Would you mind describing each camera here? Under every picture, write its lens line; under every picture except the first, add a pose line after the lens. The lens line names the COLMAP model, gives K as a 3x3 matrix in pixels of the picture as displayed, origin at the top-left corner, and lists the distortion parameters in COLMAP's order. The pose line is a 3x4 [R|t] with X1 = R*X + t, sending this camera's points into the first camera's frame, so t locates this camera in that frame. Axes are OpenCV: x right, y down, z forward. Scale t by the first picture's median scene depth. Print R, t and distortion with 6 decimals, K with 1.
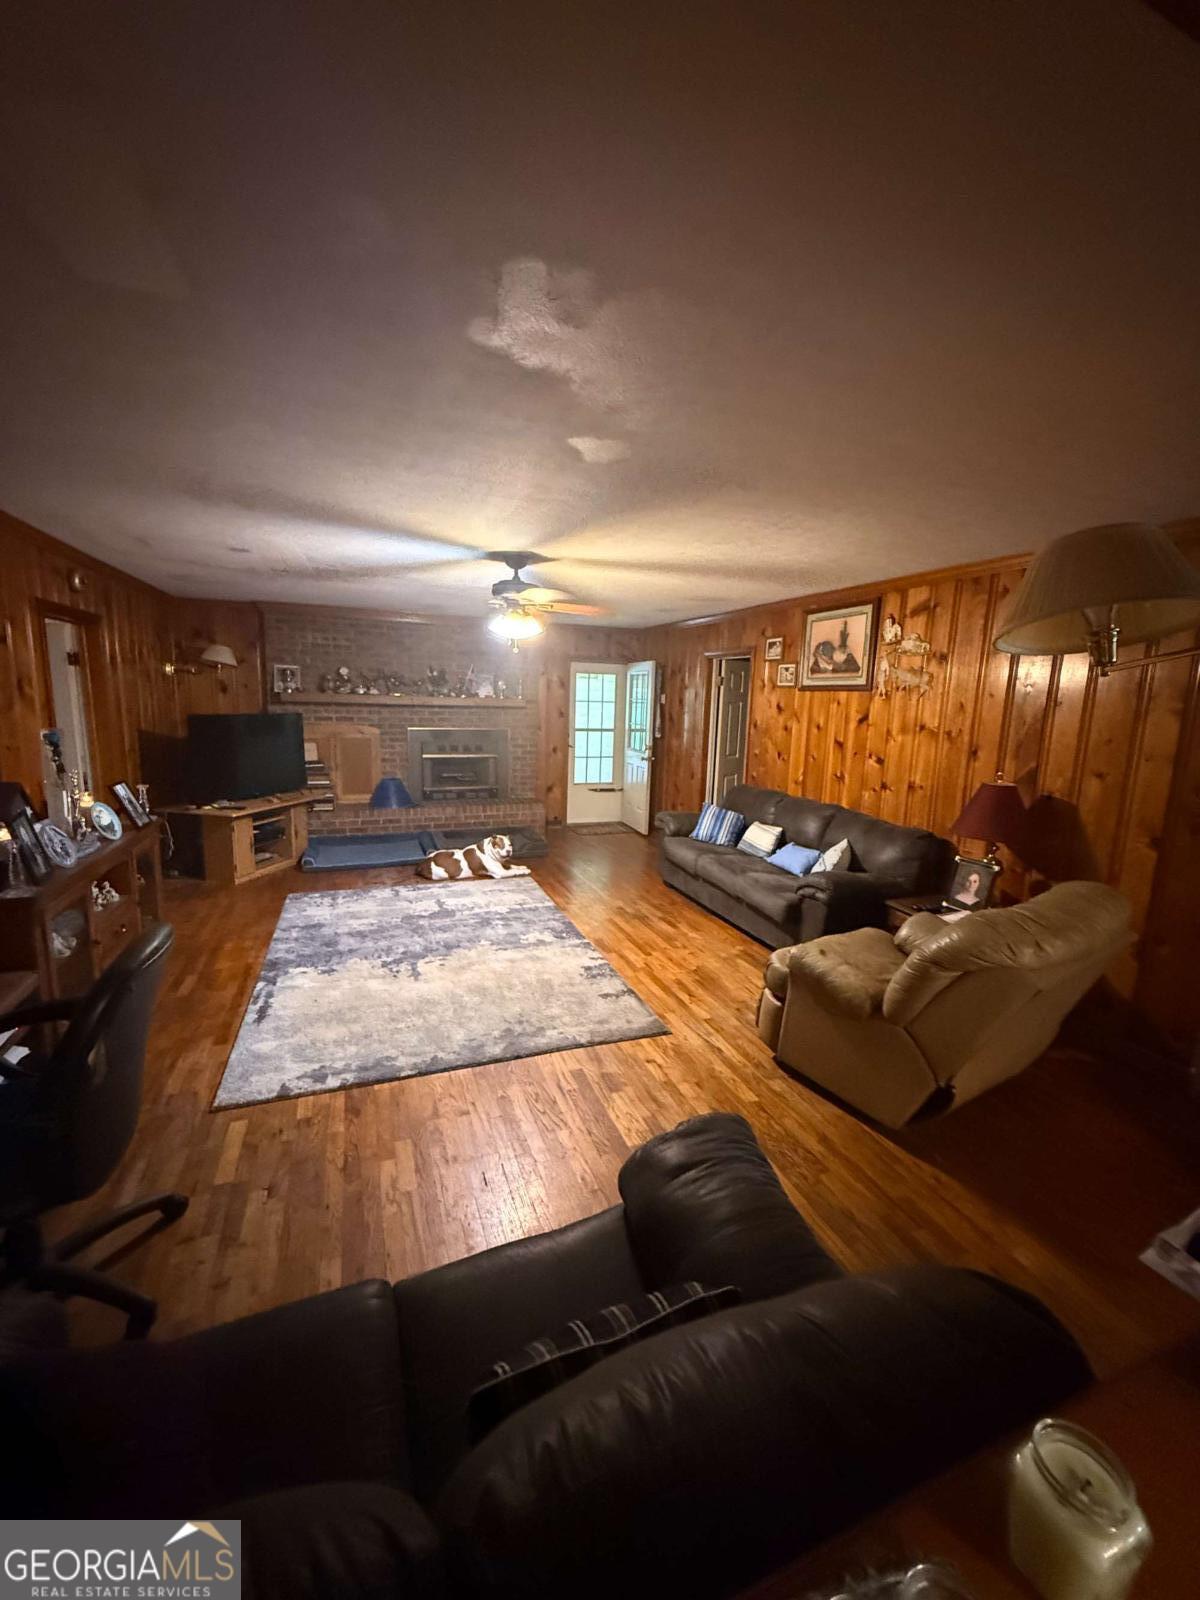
lens RADIAL K [[637.3, 0, 596.9], [0, 637.3, 803.8], [0, 0, 1]] dist [0.002302, 0.000382]
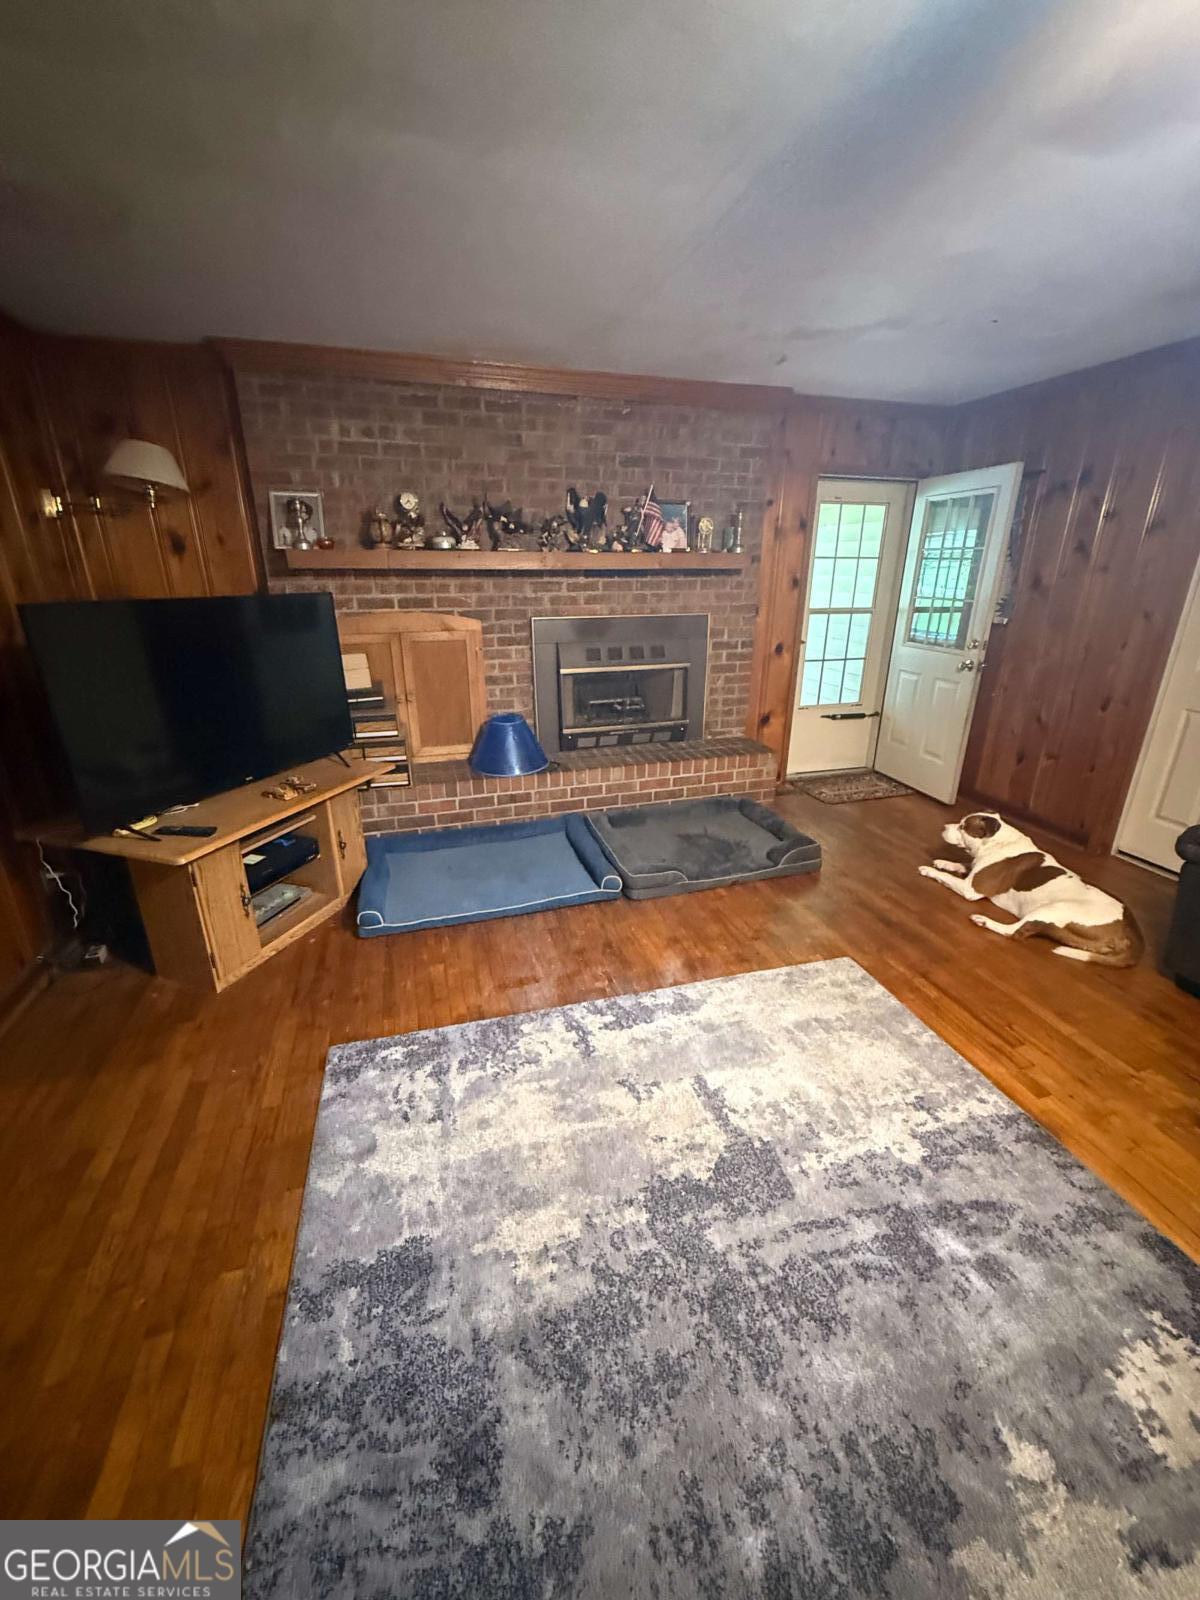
lens RADIAL K [[637.3, 0, 600.9], [0, 637.3, 800.5], [0, 0, 1]] dist [0.002302, 0.000382]
pose [[0.997094, -0.001323, -0.076168, -0.212247], [0.015090, 0.983465, 0.180466, -0.068228], [0.074670, -0.181091, 0.980628, 0.488187]]
